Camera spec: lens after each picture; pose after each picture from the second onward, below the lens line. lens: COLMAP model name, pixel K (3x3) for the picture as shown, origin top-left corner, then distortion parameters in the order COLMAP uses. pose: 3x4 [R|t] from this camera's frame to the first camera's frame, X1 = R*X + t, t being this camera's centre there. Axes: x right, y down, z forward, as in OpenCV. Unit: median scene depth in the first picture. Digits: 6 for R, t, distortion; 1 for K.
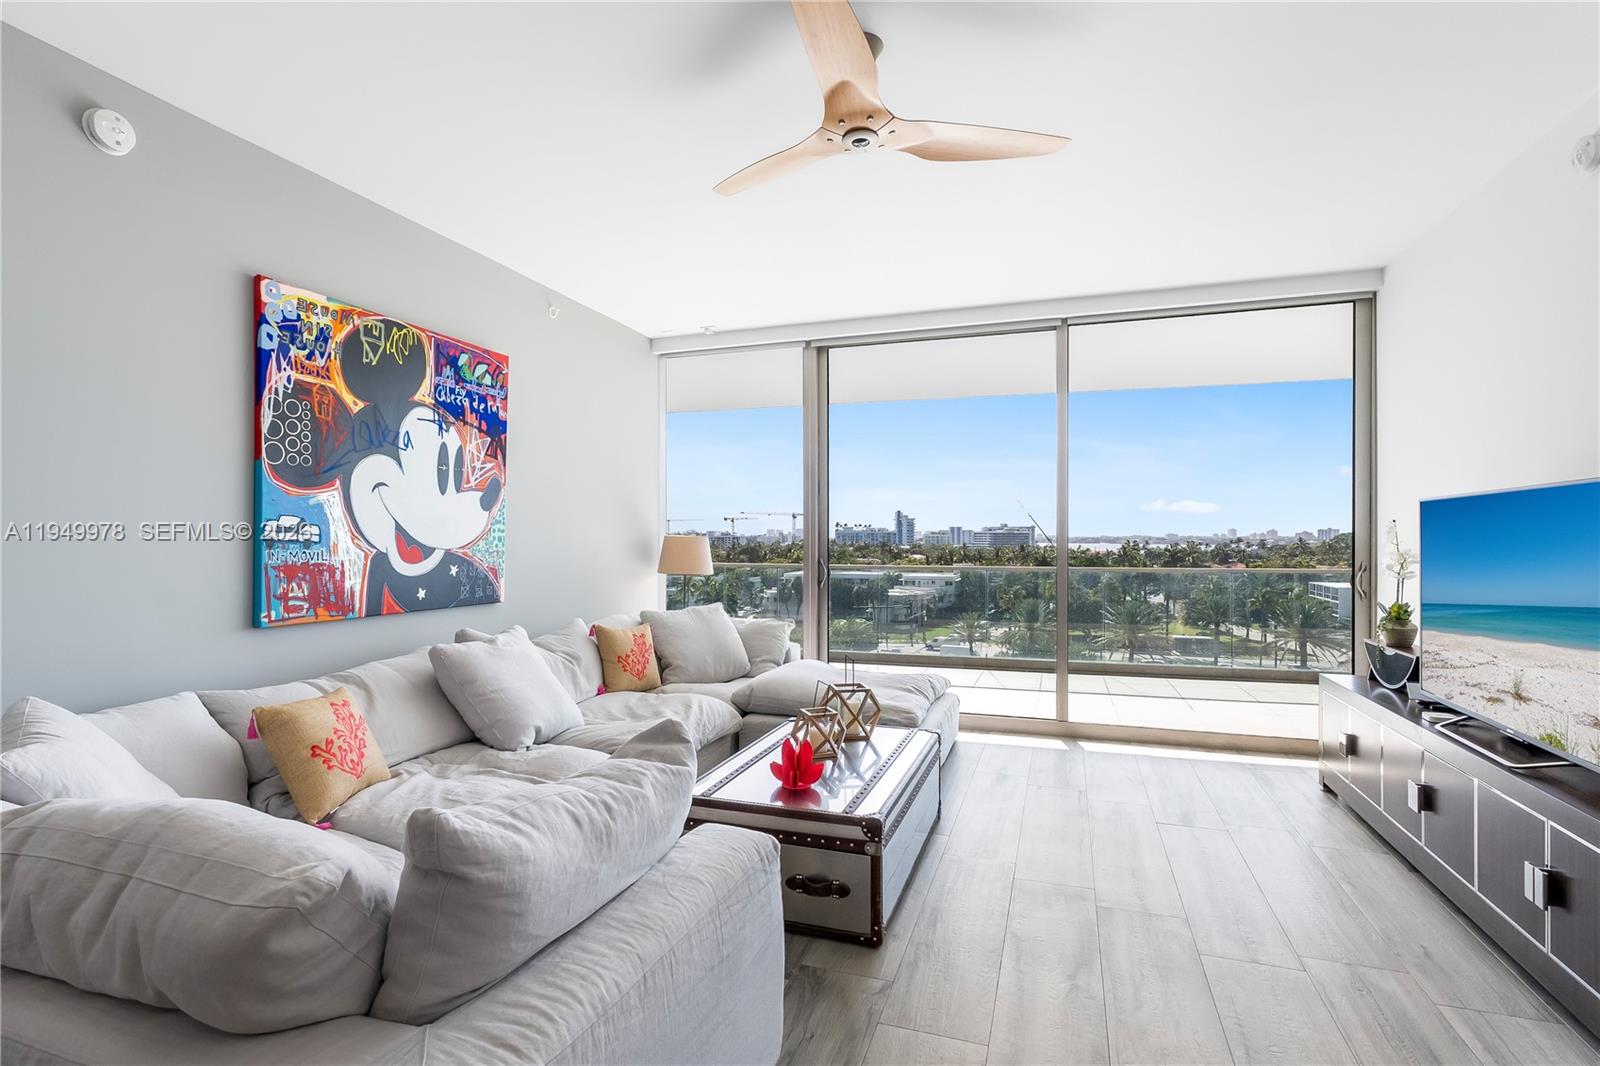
lens RADIAL K [[765.1, 0, 803.9], [0, 765.1, 539.6], [0, 0, 1]] dist [0.001249, 0.000061]
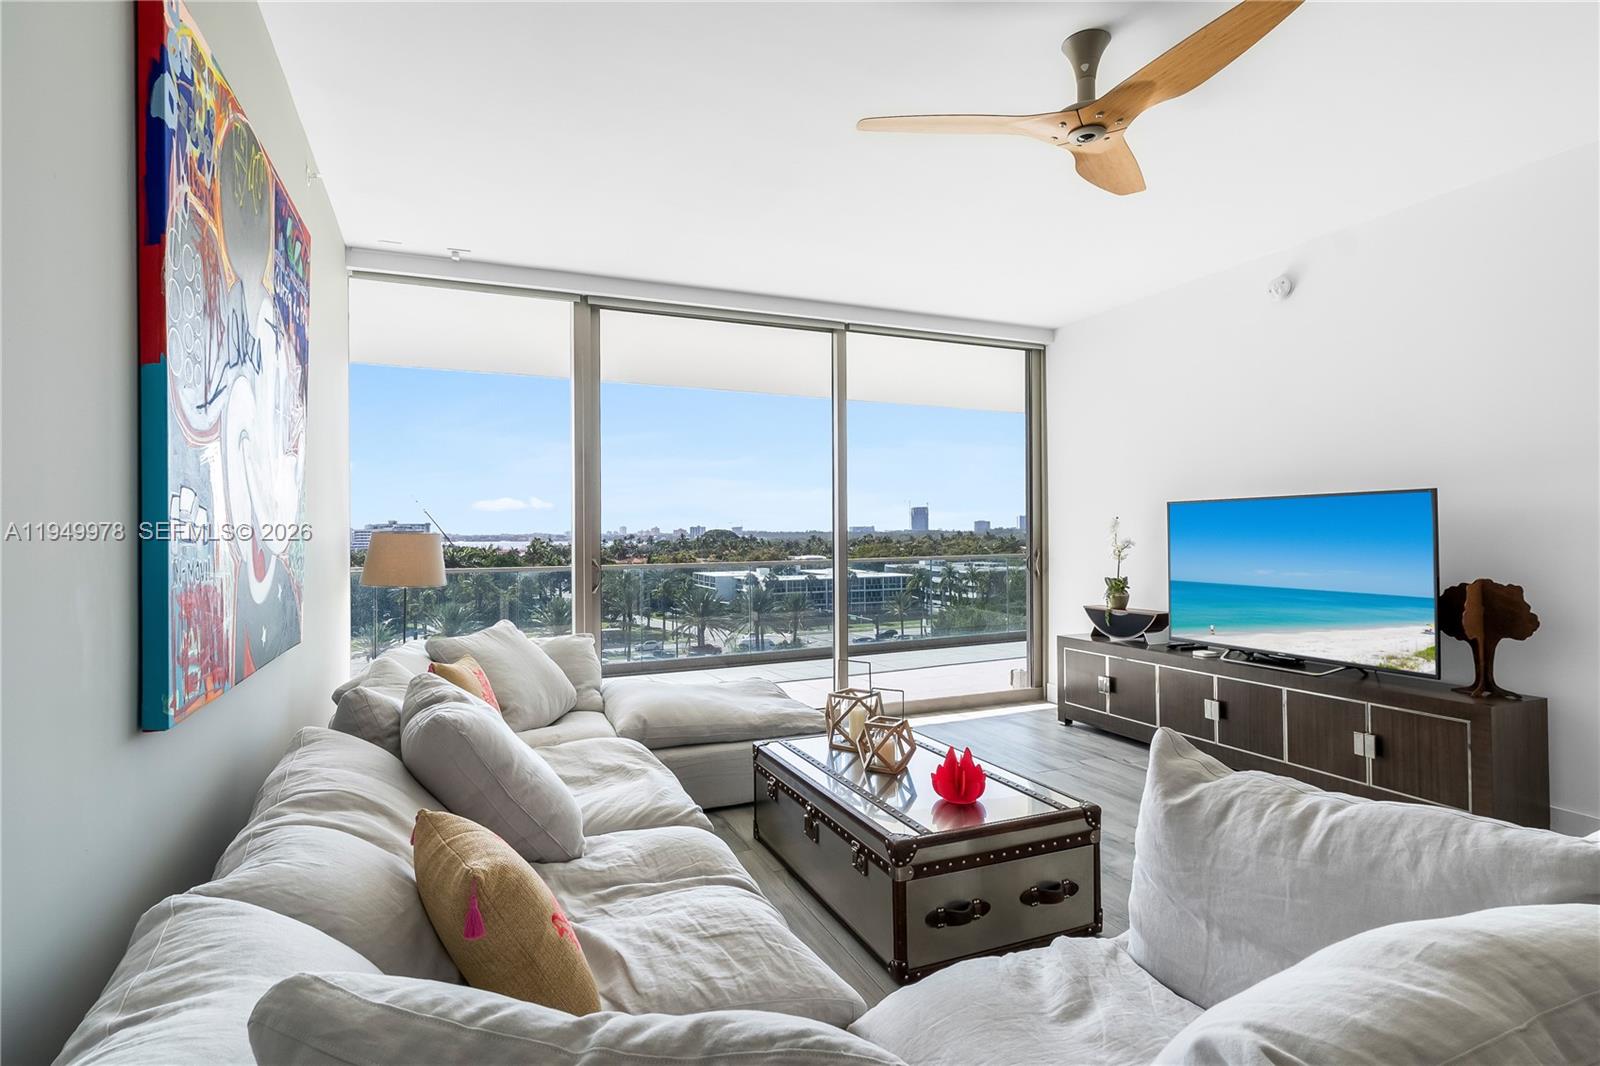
lens RADIAL K [[796.1, 0, 800.0], [0, 796.1, 533.0], [0, 0, 1]] dist [0.000168, 0.000068]
pose [[0.744328, -0.004865, 0.667797, -0.580142], [0.008628, 0.999960, -0.002332, 0.000816], [-0.667759, 0.007497, 0.744340, 0.304117]]
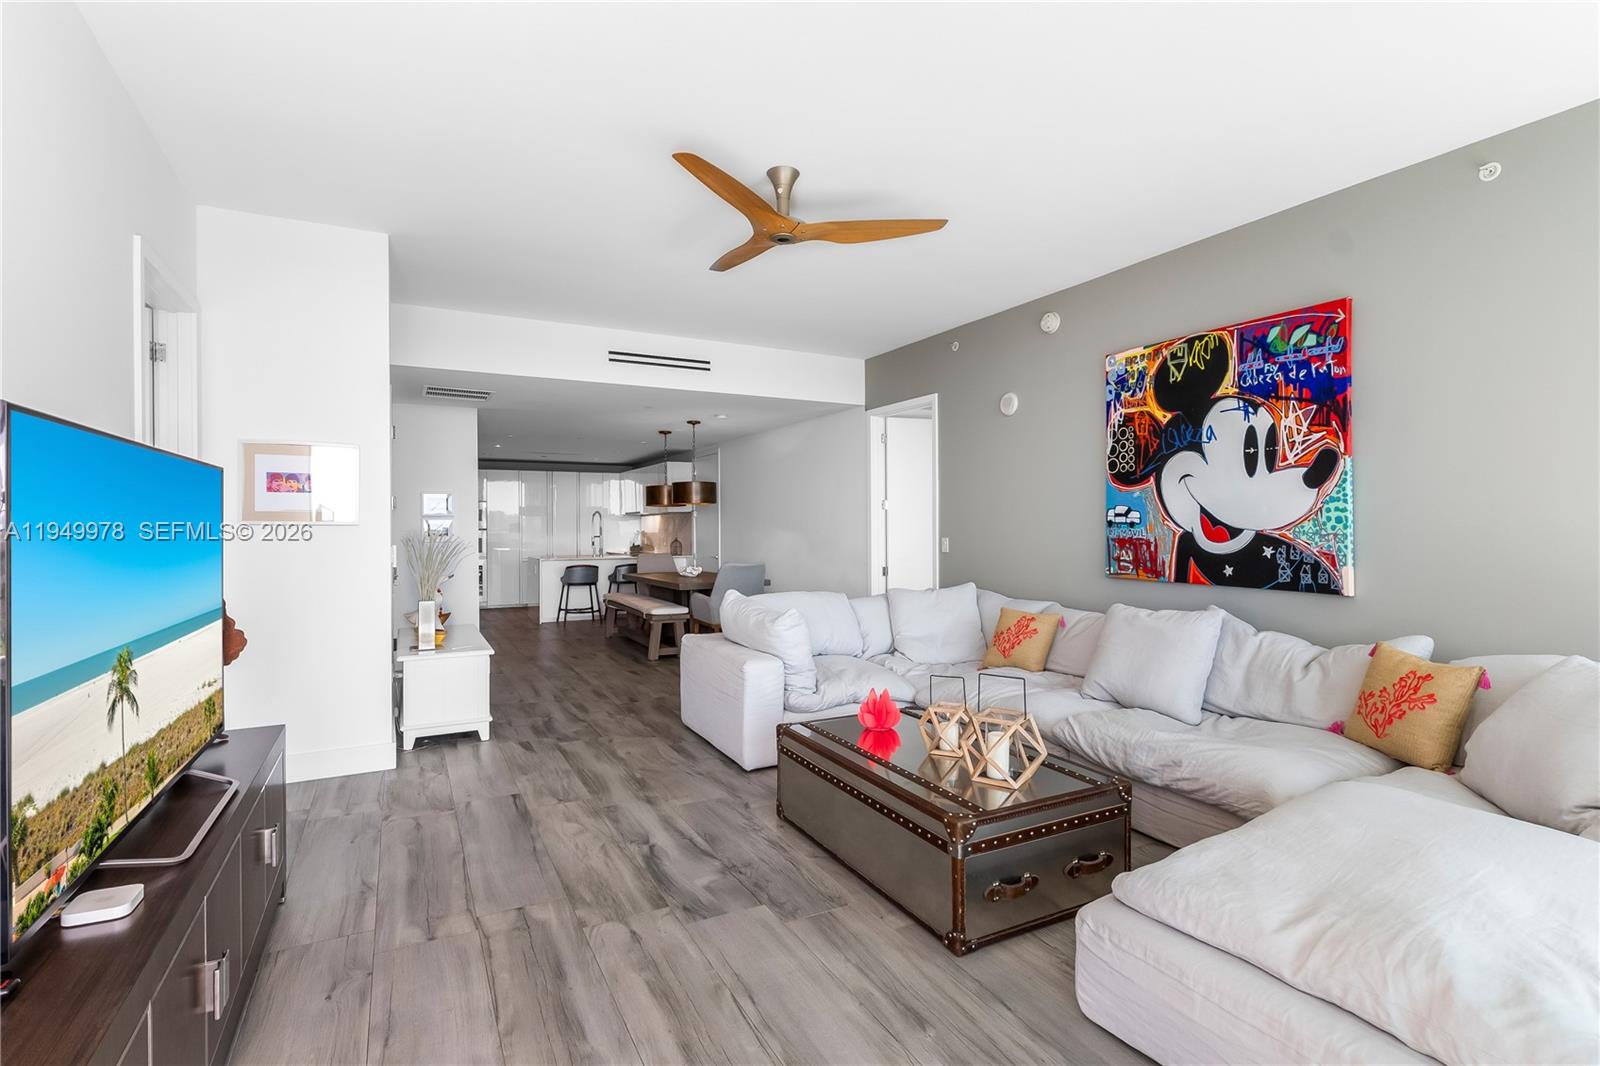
lens RADIAL K [[773.6, 0, 798.6], [0, 773.6, 519.2], [0, 0, 1]] dist [0.001274, 0.000160]
pose [[-0.695366, -0.000520, -0.718656, 0.694123], [0.004867, 0.999973, -0.005433, 0.000455], [0.718640, -0.007275, -0.695345, 1.289309]]
